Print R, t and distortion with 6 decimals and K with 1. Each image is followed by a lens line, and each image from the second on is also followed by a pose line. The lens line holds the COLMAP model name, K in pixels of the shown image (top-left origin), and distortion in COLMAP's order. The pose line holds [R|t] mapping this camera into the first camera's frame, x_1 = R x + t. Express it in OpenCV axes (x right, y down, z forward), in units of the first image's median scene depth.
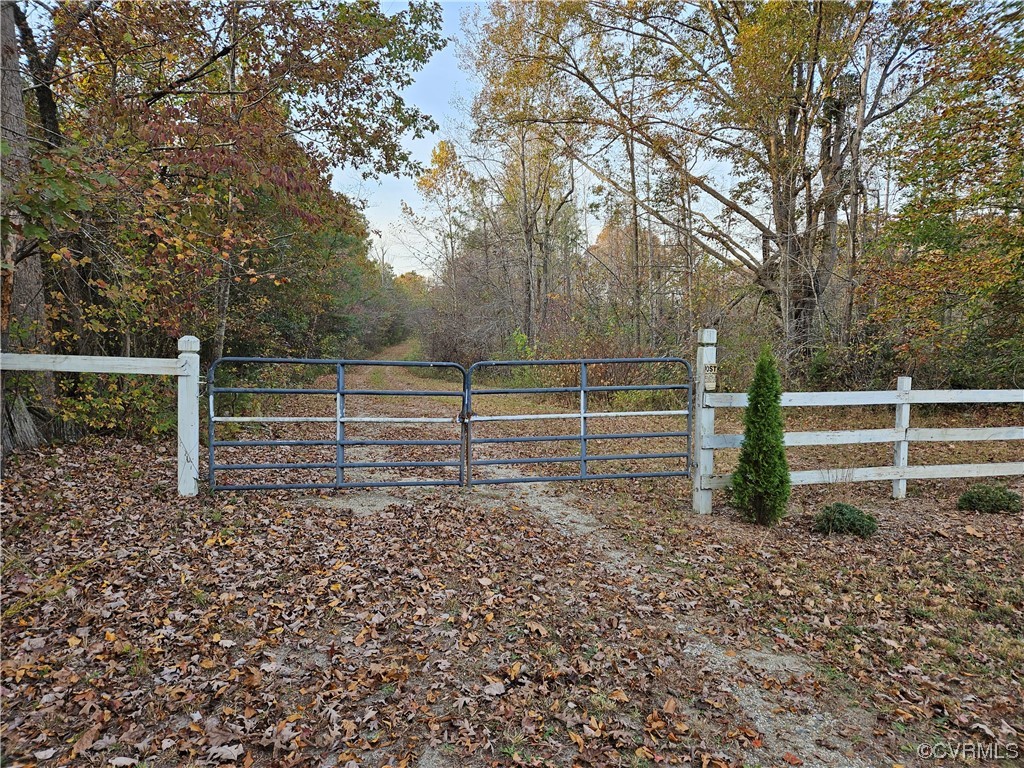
lens RADIAL K [[691.0, 0, 513.4], [0, 691.0, 395.1], [0, 0, 1]] dist [0.064582, 0.000114]
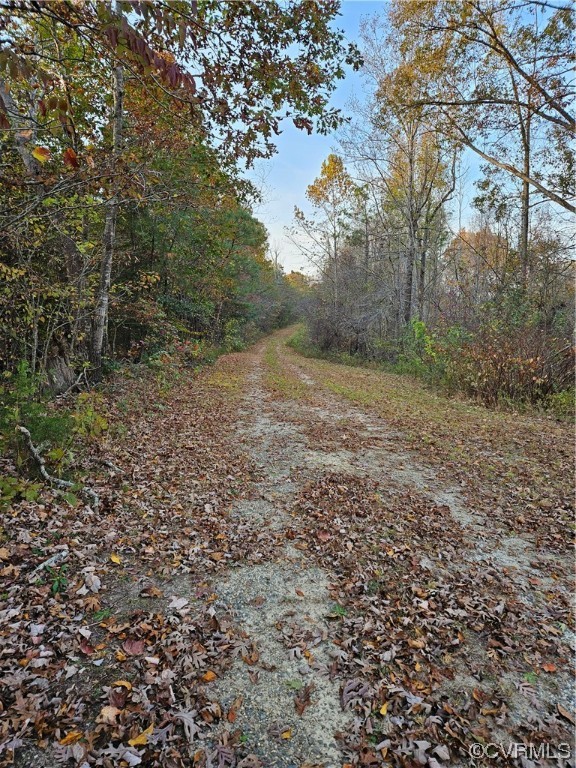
lens RADIAL K [[518.3, 0, 284.2], [0, 518.3, 380.2], [0, 0, 1]] dist [0.064582, 0.000114]
pose [[0.986542, 0.039692, -0.158619, -0.027932], [-0.035463, 0.998938, 0.029407, -0.009710], [0.159618, -0.023386, 0.986902, 0.119288]]
